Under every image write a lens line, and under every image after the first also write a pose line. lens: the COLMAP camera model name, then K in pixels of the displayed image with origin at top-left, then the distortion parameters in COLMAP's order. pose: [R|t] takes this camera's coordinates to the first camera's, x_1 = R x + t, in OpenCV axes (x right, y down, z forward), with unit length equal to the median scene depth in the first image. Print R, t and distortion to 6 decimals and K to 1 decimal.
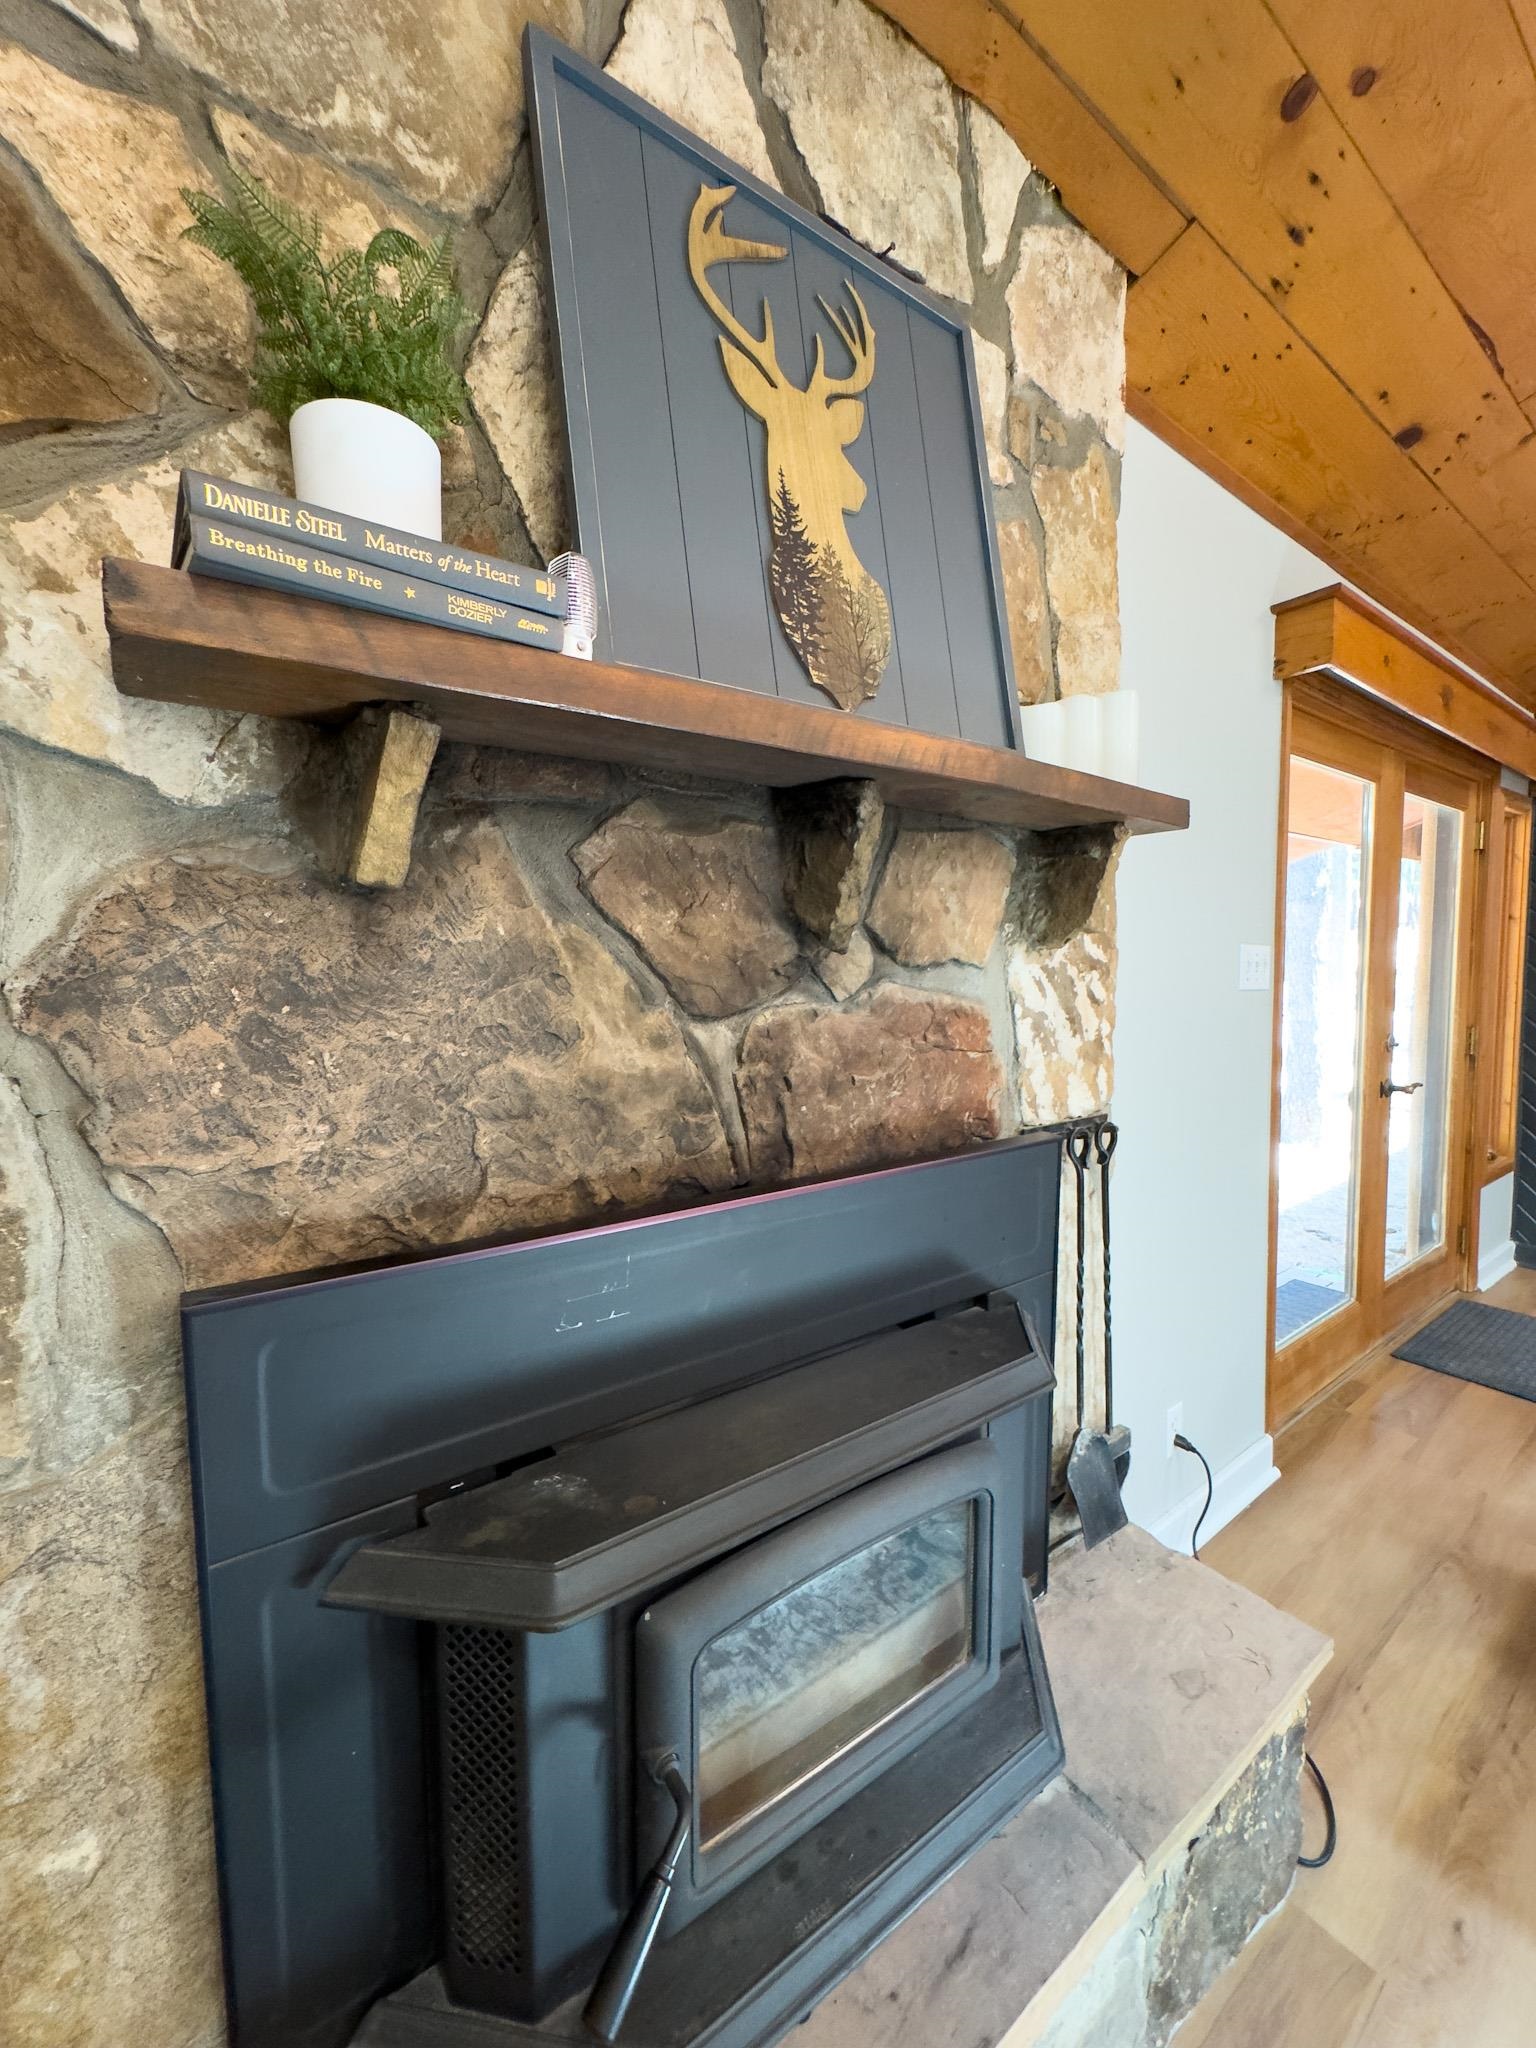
lens RADIAL K [[816.6, 0, 769.9], [0, 816.6, 1019.8], [0, 0, 1]] dist [-0.001965, 0.000364]
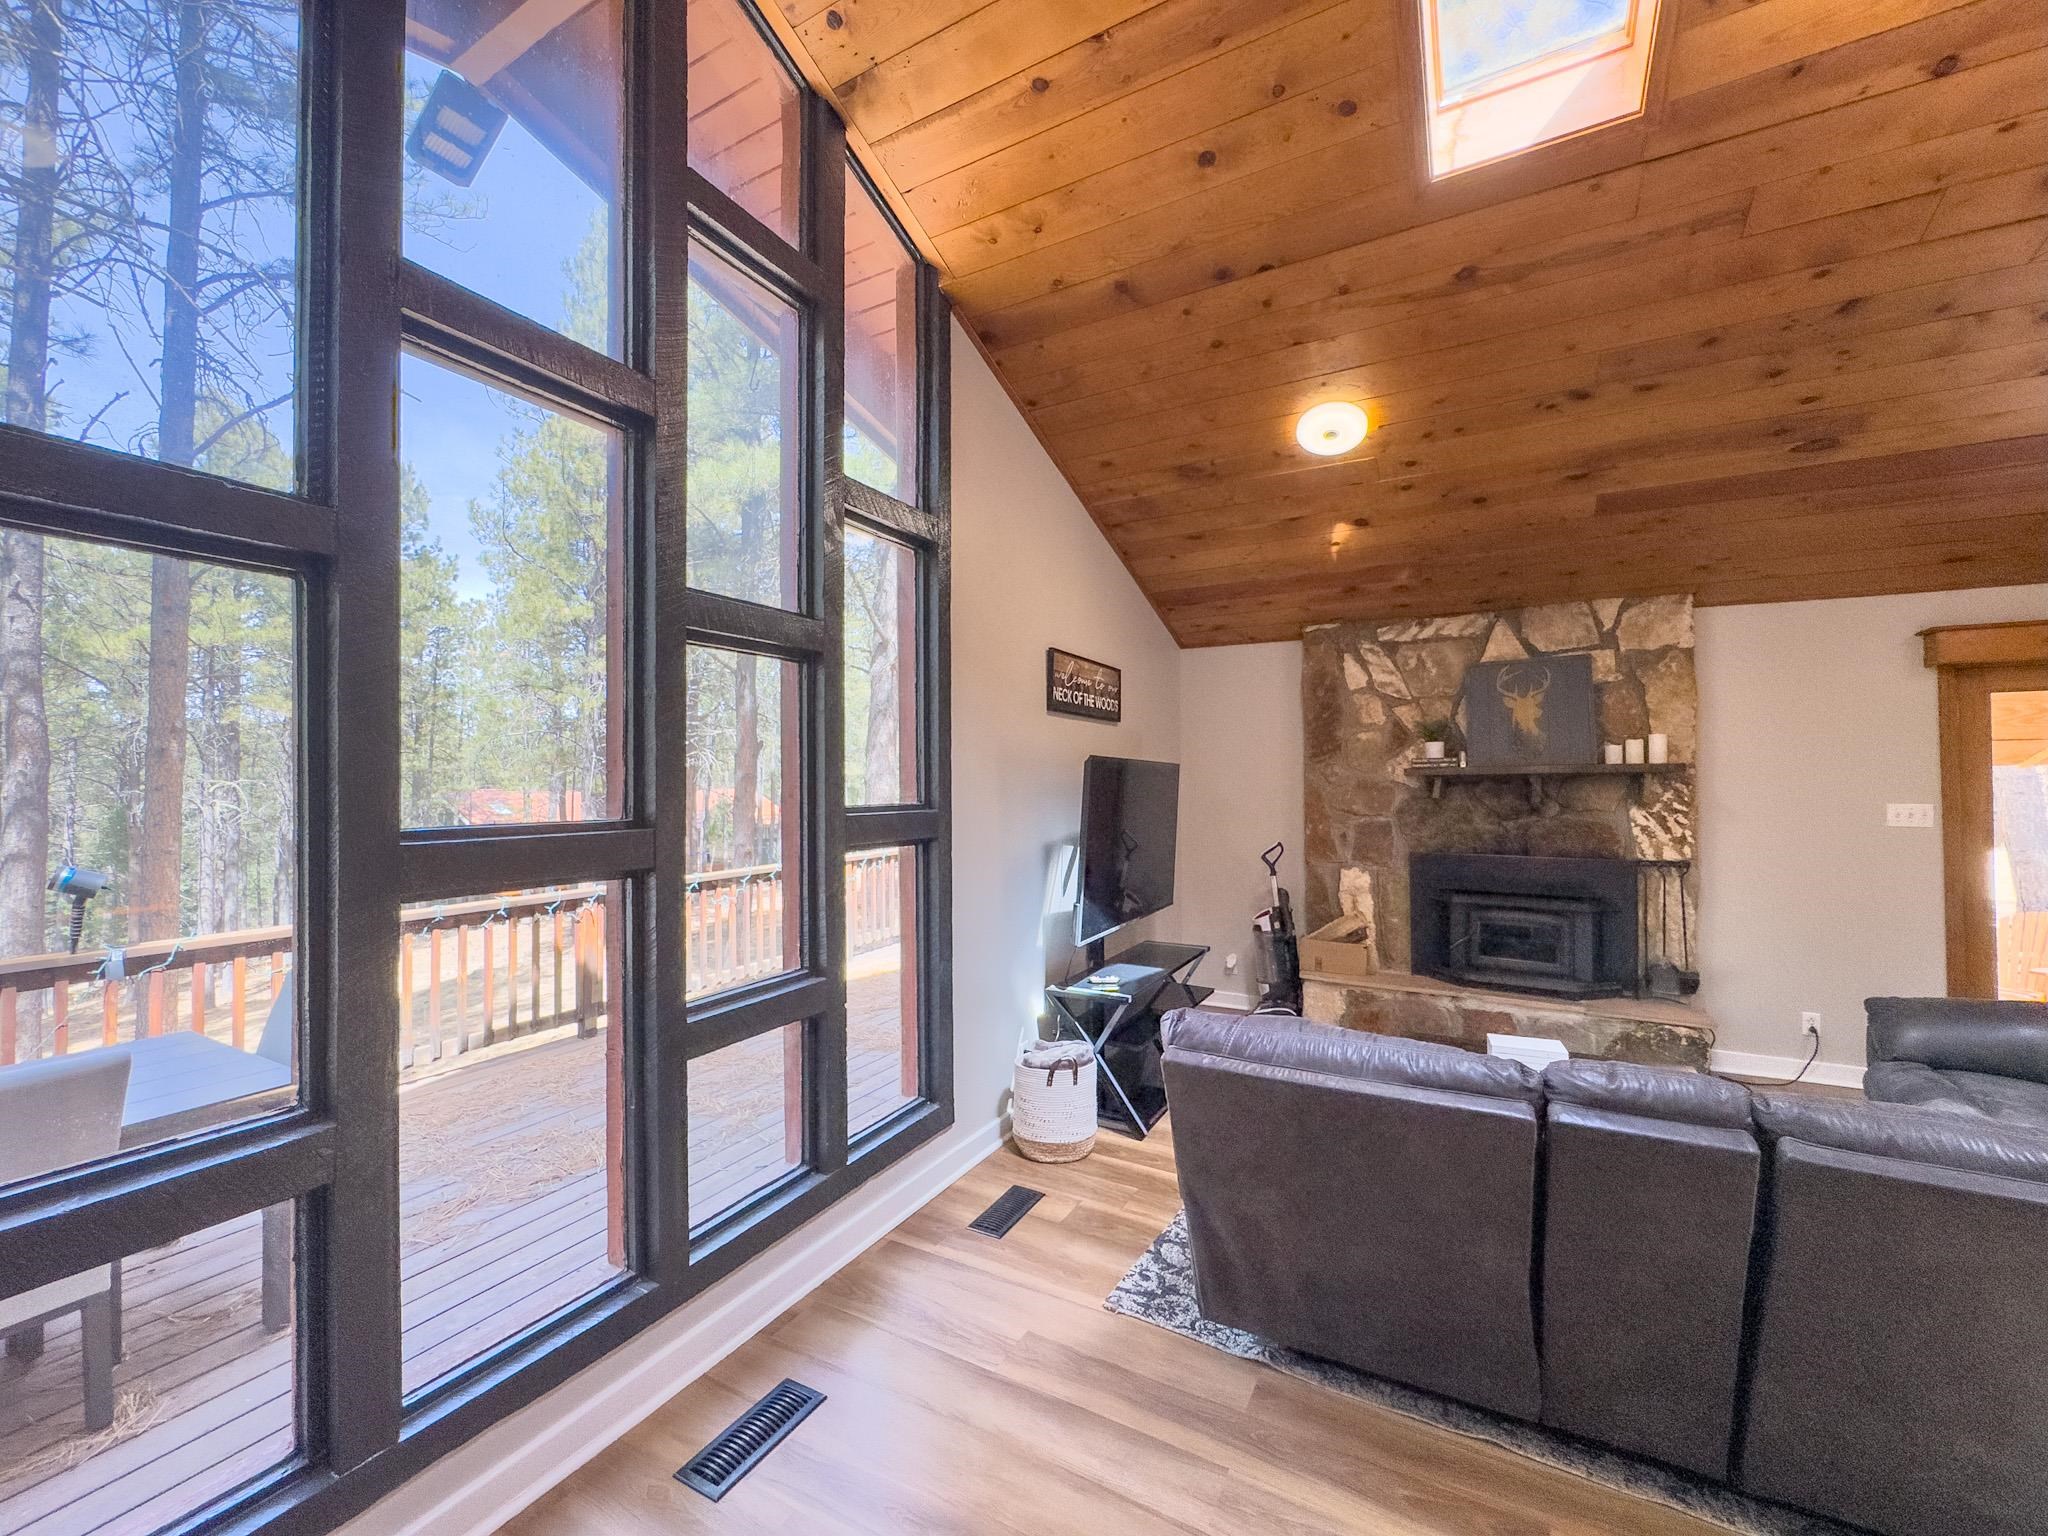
lens RADIAL K [[816.6, 0, 1018.7], [0, 816.6, 771.6], [0, 0, 1]] dist [-0.001965, 0.000364]
pose [[0.410663, -0.006286, -0.911765, 3.002193], [-0.055349, 0.997960, -0.031810, 0.023462], [0.910106, 0.063528, 0.409478, -3.489710]]
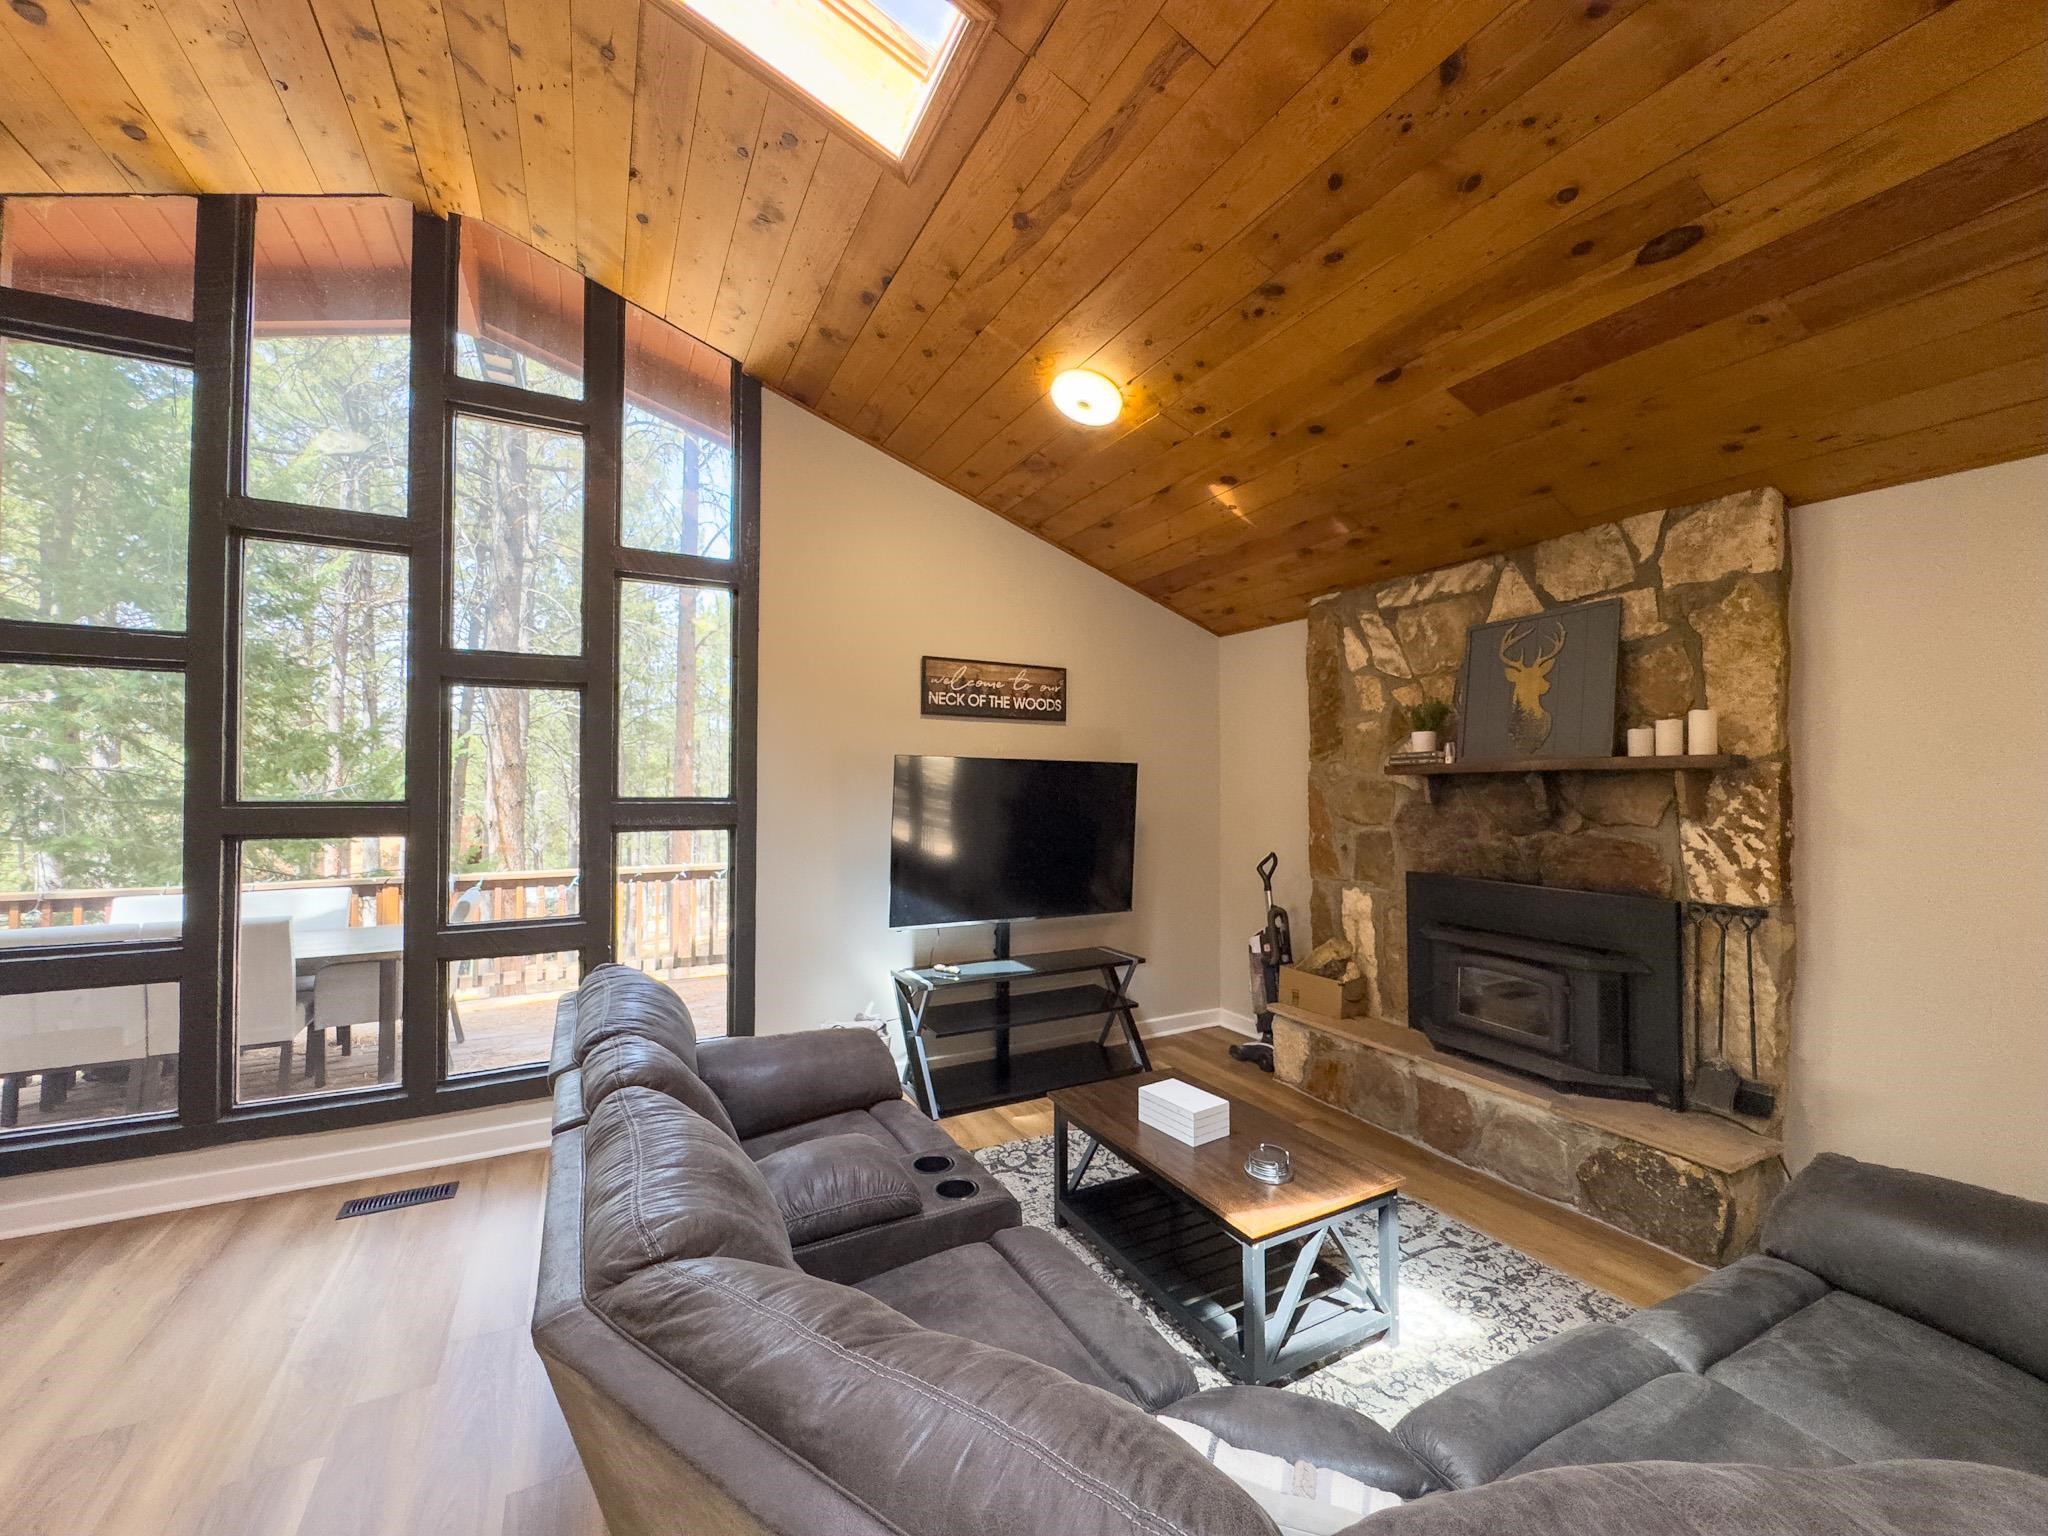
lens RADIAL K [[816.6, 0, 1025.4], [0, 816.6, 770.1], [0, 0, 1]] dist [-0.001965, 0.000364]
pose [[-0.147488, -0.012508, -0.988985, 3.582087], [-0.062363, 0.998048, -0.003323, -0.132433], [0.987096, 0.061186, -0.147980, -0.609788]]
